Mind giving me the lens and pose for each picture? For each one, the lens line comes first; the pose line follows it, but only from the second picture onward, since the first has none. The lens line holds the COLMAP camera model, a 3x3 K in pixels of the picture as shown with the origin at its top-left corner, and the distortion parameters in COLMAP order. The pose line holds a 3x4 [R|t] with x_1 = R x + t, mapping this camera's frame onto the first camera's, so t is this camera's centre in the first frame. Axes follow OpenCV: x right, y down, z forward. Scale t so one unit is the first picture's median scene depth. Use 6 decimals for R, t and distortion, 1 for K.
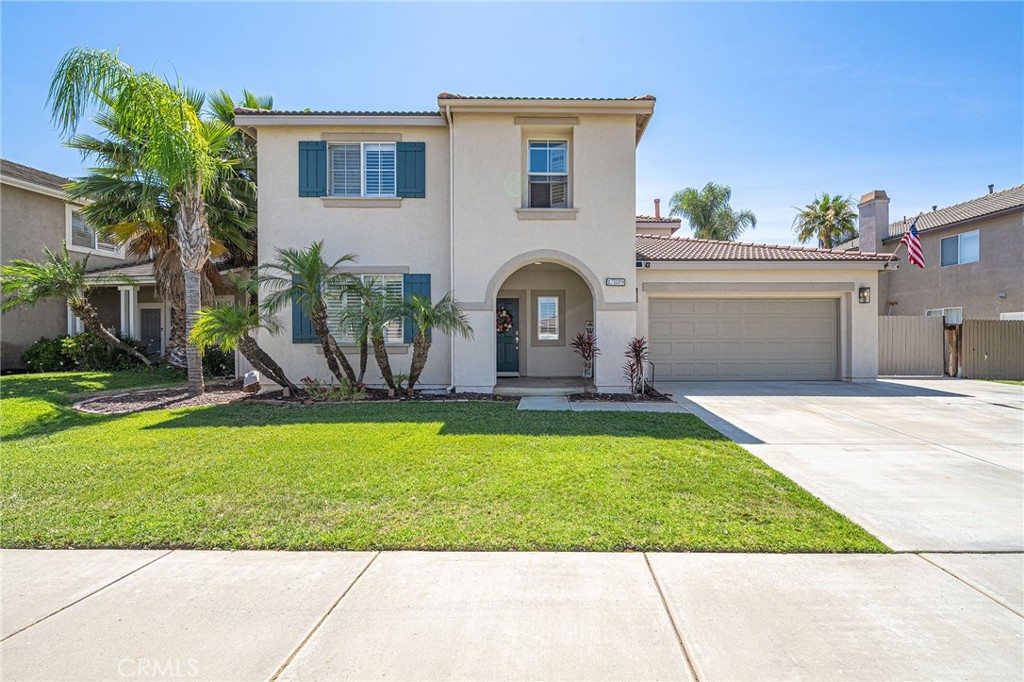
lens RADIAL K [[465.3, 0, 569.9], [0, 465.3, 337.8], [0, 0, 1]] dist [-0.001495, 0.000822]
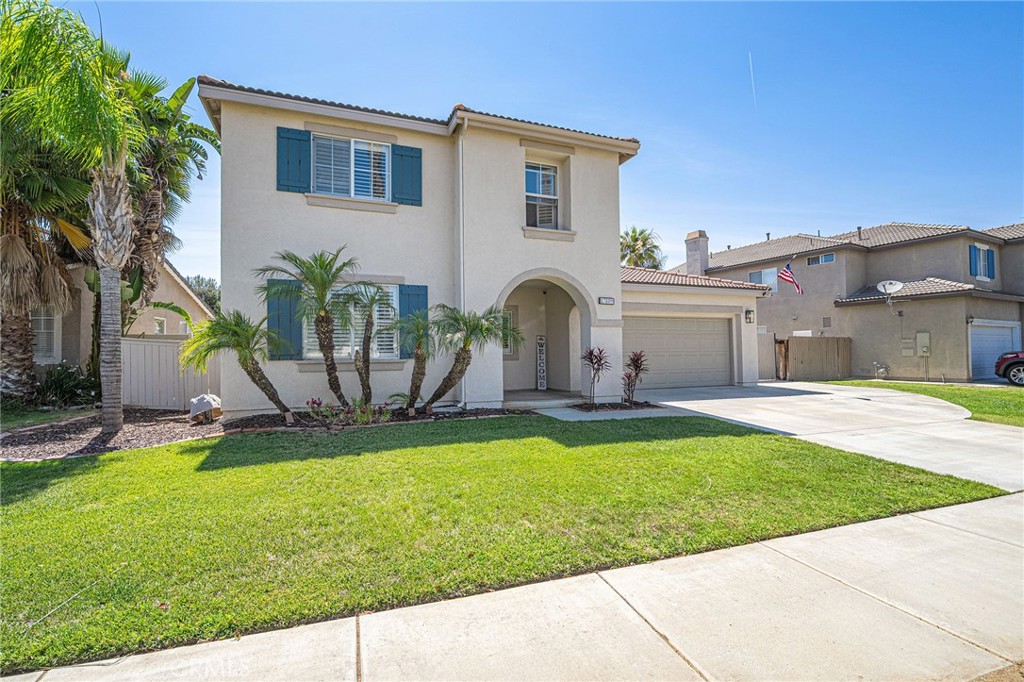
lens RADIAL K [[465.3, 0, 525.0], [0, 465.3, 335.2], [0, 0, 1]] dist [-0.001495, 0.000822]
pose [[0.937399, 0.006549, 0.348196, -0.444278], [0.005260, 0.999443, -0.032957, -0.003418], [-0.348218, 0.032726, 0.936842, 0.039992]]
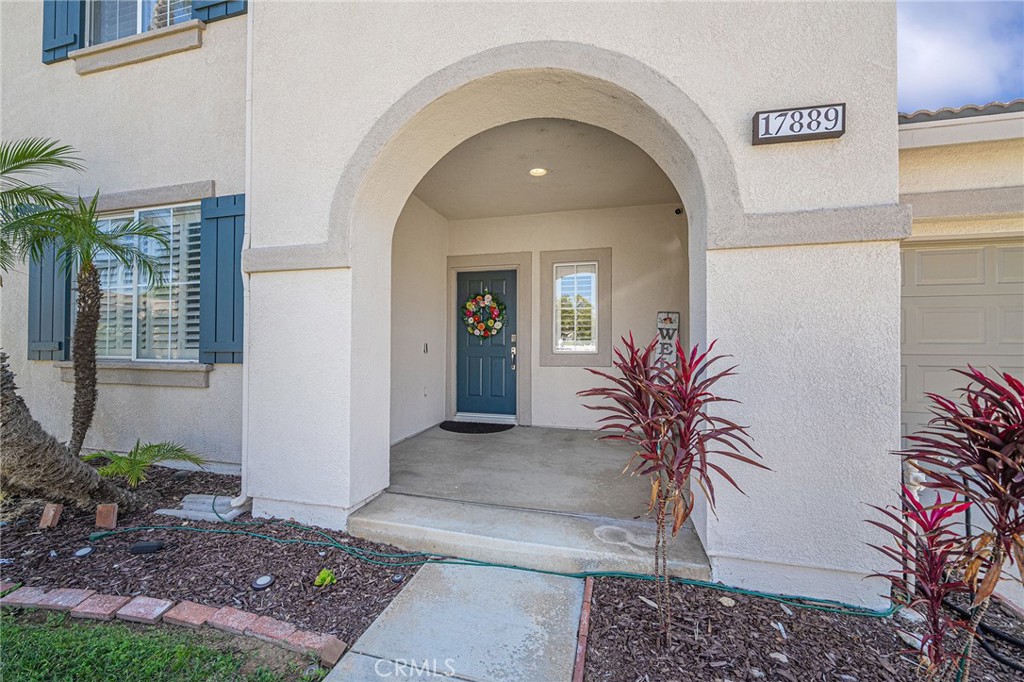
lens RADIAL K [[393.6, 0, 521.8], [0, 393.6, 339.8], [0, 0, 1]] dist [-0.008528, 0.000338]
pose [[0.962019, 0.001242, -0.272981, 0.017022], [-0.002653, 0.999985, -0.004798, -0.008276], [0.272971, 0.005339, 0.962008, 0.737992]]
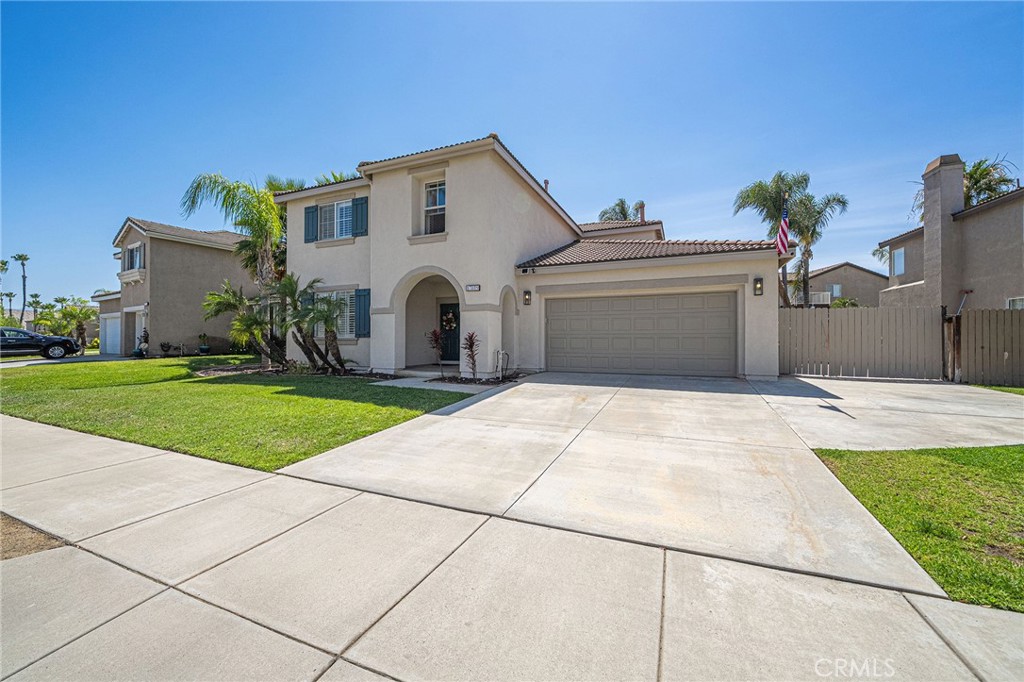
lens RADIAL K [[420.0, 0, 525.7], [0, 420.0, 333.3], [0, 0, 1]] dist [-0.002443, -0.000206]
pose [[0.906718, -0.005267, -0.421704, 0.666773], [0.000537, 0.999936, -0.011335, 0.013134], [0.421736, 0.010051, 0.906663, 0.045365]]
